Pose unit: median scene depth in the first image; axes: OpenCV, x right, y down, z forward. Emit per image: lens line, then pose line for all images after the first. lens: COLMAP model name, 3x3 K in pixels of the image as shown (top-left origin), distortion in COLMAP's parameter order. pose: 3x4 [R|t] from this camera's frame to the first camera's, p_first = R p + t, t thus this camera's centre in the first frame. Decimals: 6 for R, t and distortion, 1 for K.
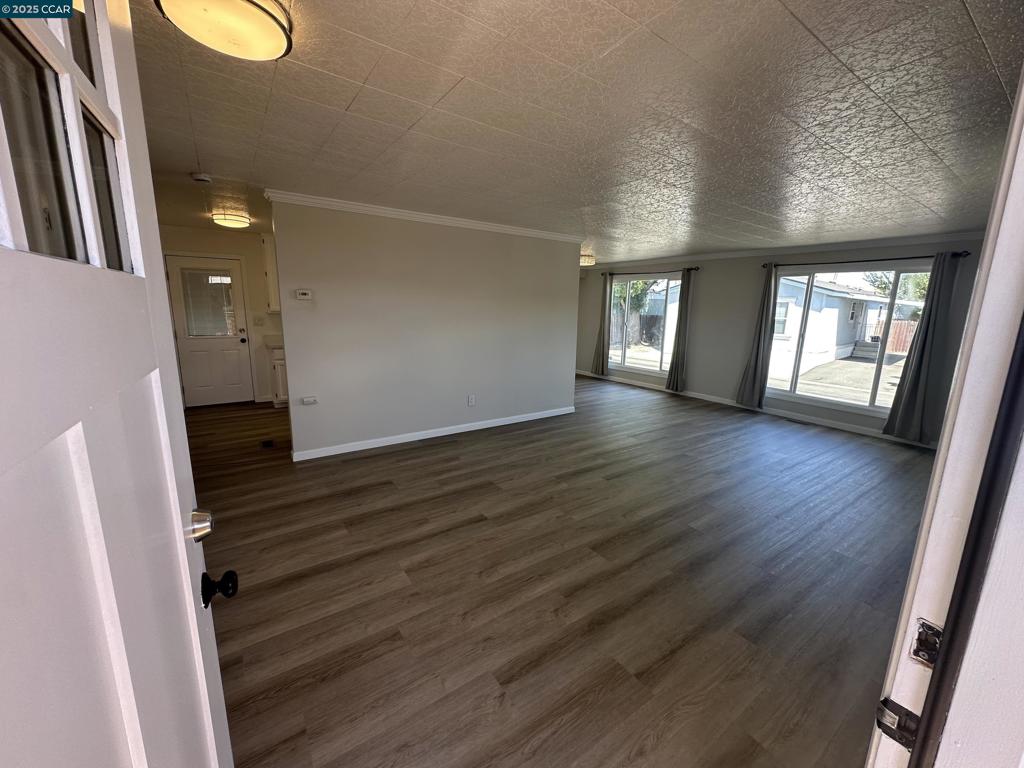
lens RADIAL K [[411.1, 0, 514.2], [0, 411.1, 384.1], [0, 0, 1]] dist [0.001618, 0.000151]
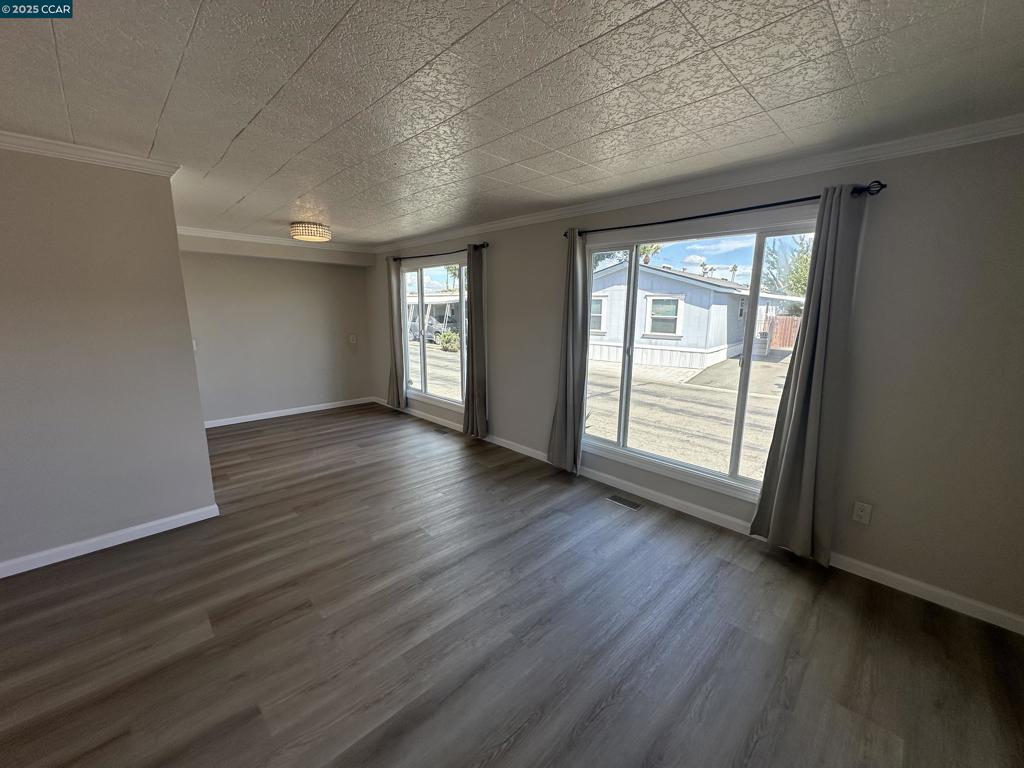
lens RADIAL K [[411.1, 0, 510.3], [0, 411.1, 385.7], [0, 0, 1]] dist [0.001618, 0.000151]
pose [[0.986734, -0.046558, 0.155526, 0.401375], [0.046550, 0.998909, 0.003695, -0.072208], [-0.155528, 0.003594, 0.987825, 0.405332]]
